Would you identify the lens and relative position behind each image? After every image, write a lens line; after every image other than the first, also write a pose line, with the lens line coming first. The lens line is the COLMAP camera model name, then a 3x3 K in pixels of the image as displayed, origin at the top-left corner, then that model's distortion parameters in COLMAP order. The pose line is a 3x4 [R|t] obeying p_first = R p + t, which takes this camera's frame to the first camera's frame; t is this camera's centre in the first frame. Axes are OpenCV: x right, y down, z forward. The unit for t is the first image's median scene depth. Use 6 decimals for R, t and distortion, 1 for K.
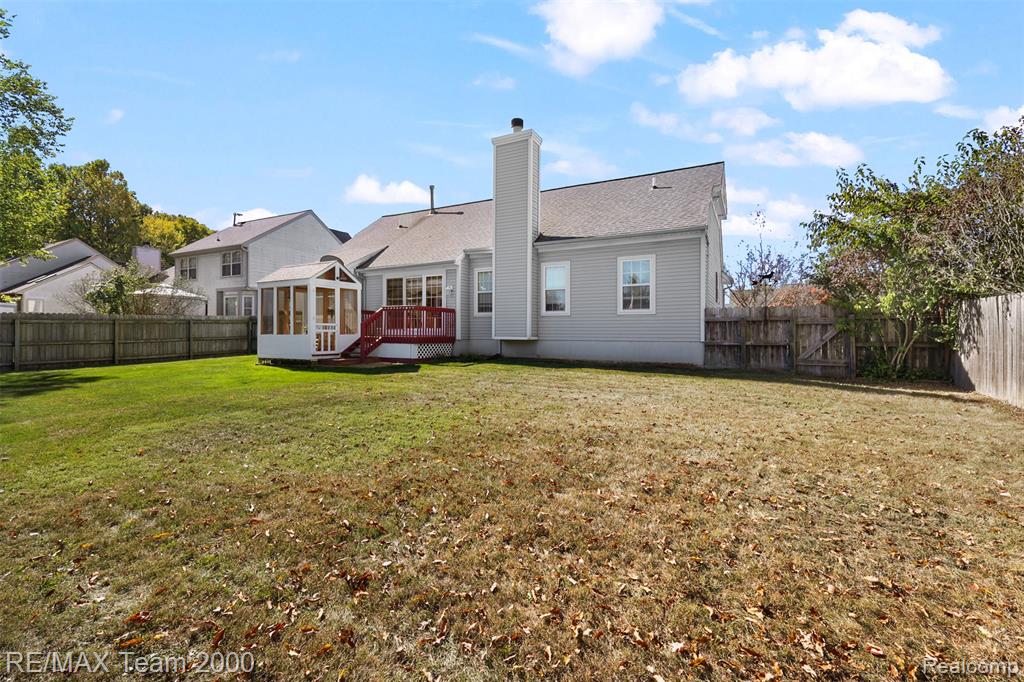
lens RADIAL K [[445.3, 0, 515.7], [0, 445.3, 335.2], [0, 0, 1]] dist [0.002628, 0.000396]
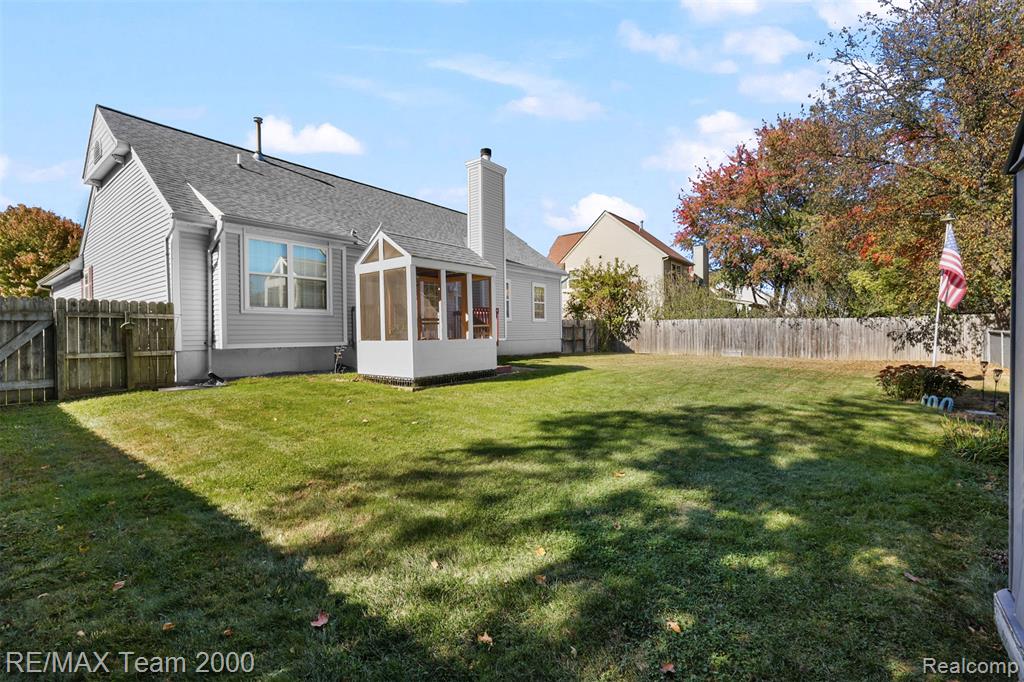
lens RADIAL K [[445.3, 0, 513.7], [0, 445.3, 341.7], [0, 0, 1]] dist [0.002628, 0.000396]
pose [[0.189702, -0.022970, 0.981573, -1.220363], [0.015947, 0.999667, 0.020311, -0.011259], [-0.981712, 0.011800, 0.190005, 0.783636]]
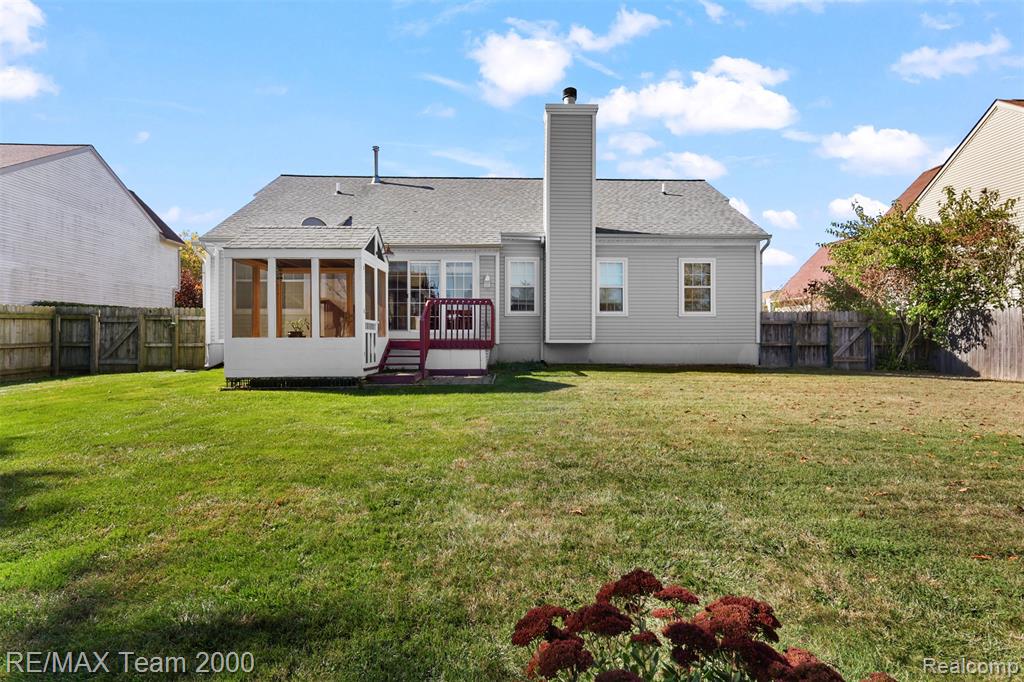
lens RADIAL K [[445.3, 0, 505.6], [0, 445.3, 339.6], [0, 0, 1]] dist [0.002628, 0.000396]
pose [[0.873187, -0.005805, 0.487352, -0.581491], [0.004794, 0.999983, 0.003321, -0.000273], [-0.487363, -0.000563, 0.873199, 0.331445]]
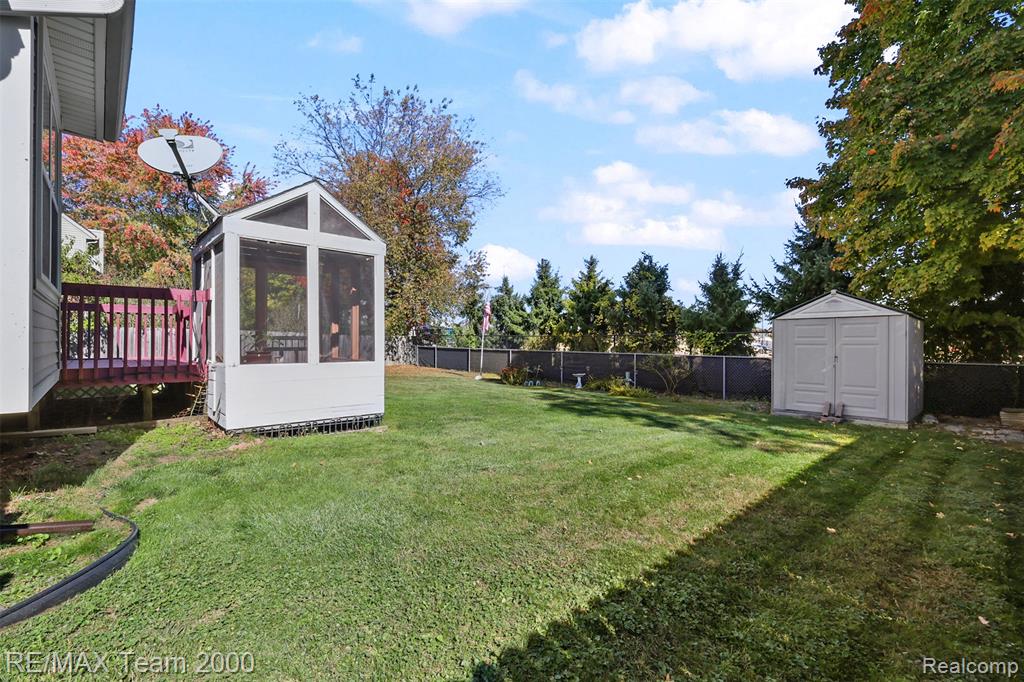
lens RADIAL K [[445.3, 0, 509.7], [0, 445.3, 340.6], [0, 0, 1]] dist [0.002628, 0.000396]
pose [[-0.939615, -0.010372, 0.342075, -0.893979], [-0.011072, 0.999939, -0.000093, -0.024457], [-0.342053, -0.003875, -0.939673, 1.449682]]
